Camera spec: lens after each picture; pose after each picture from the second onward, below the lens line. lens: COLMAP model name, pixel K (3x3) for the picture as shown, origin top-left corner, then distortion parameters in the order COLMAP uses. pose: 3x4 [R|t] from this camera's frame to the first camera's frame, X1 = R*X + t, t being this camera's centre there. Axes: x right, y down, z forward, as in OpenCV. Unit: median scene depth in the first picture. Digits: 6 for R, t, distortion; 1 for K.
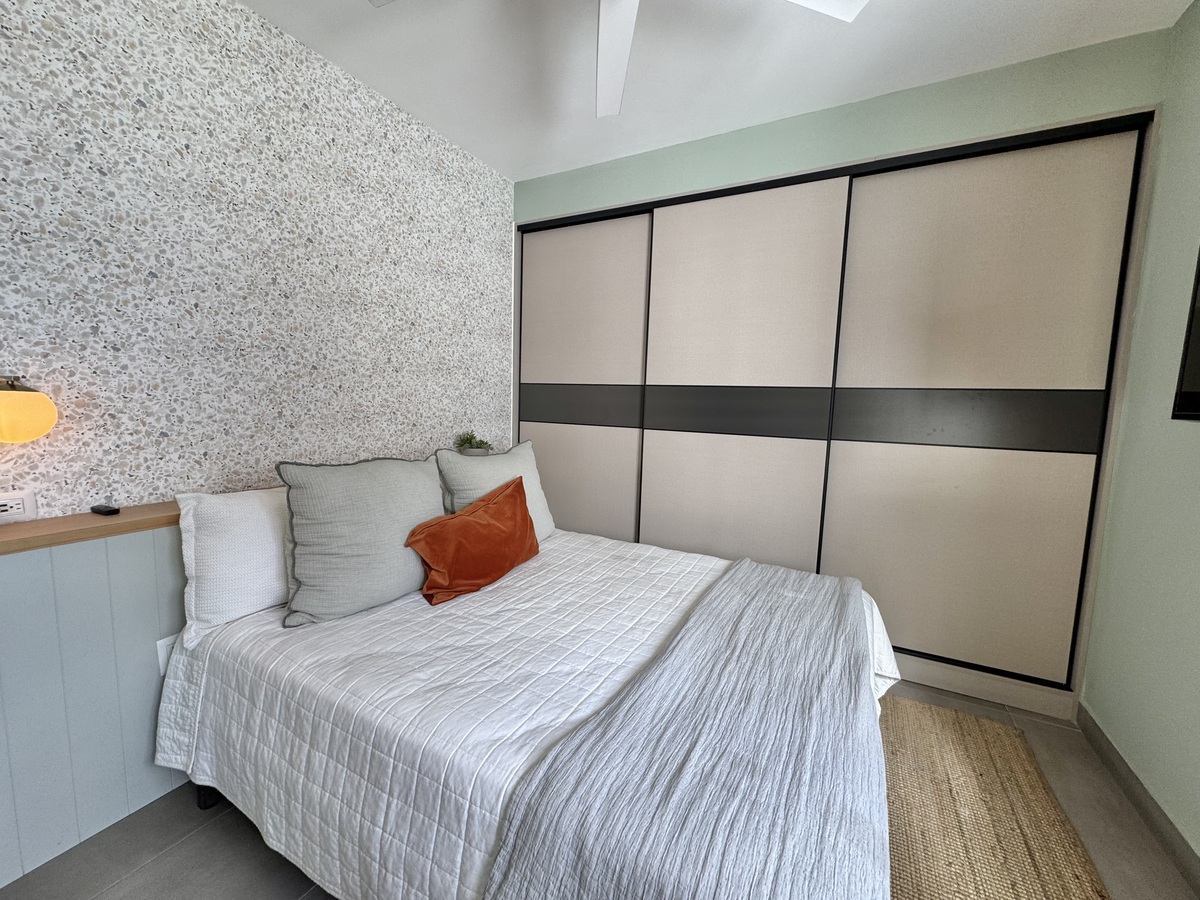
lens RADIAL K [[476.0, 0, 600.0], [0, 476.0, 450.0], [0, 0, 1]] dist [-0.002524, 0.000235]
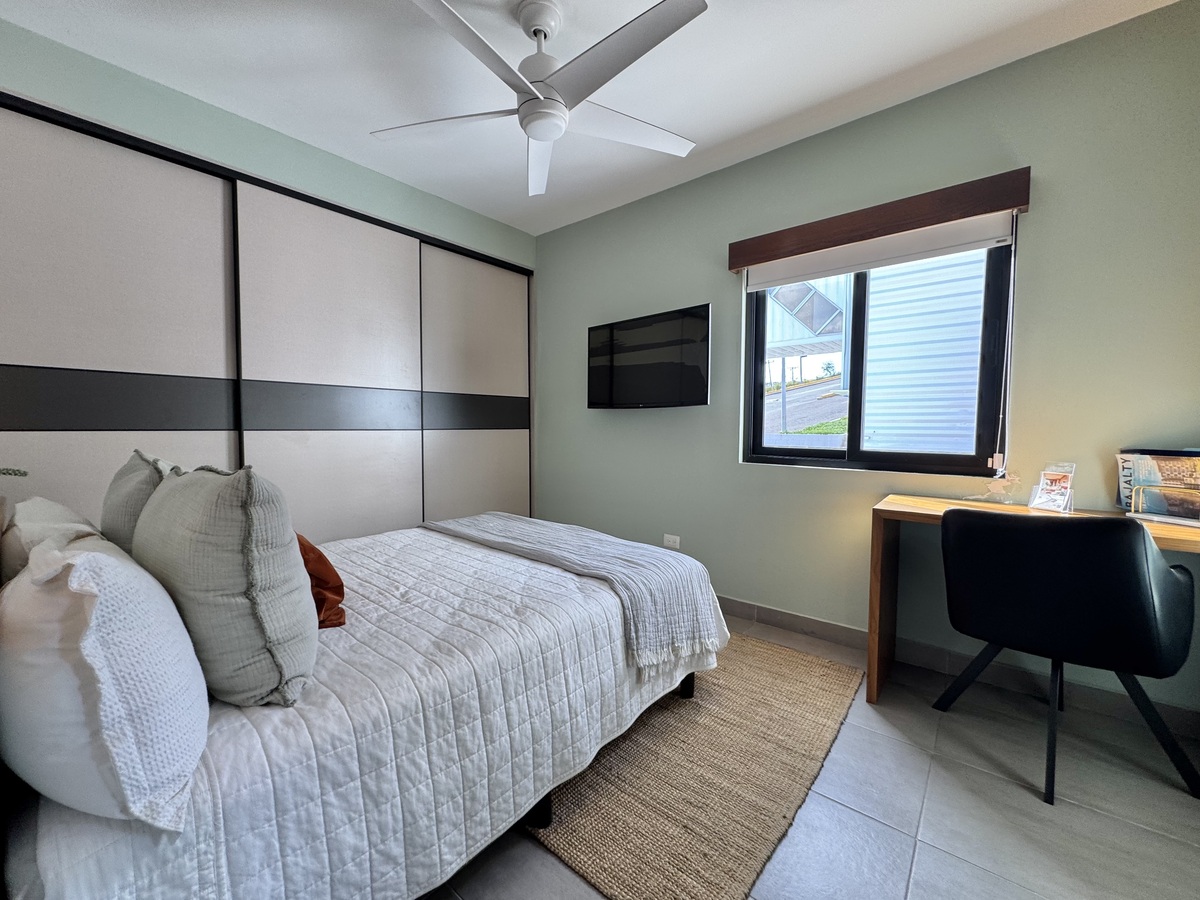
lens RADIAL K [[476.0, 0, 600.0], [0, 476.0, 450.0], [0, 0, 1]] dist [-0.002524, 0.000235]
pose [[0.204063, -0.080649, 0.975630, -0.782745], [0.103000, 0.992838, 0.060528, 0.005684], [-0.973524, 0.088138, 0.210908, 0.247470]]
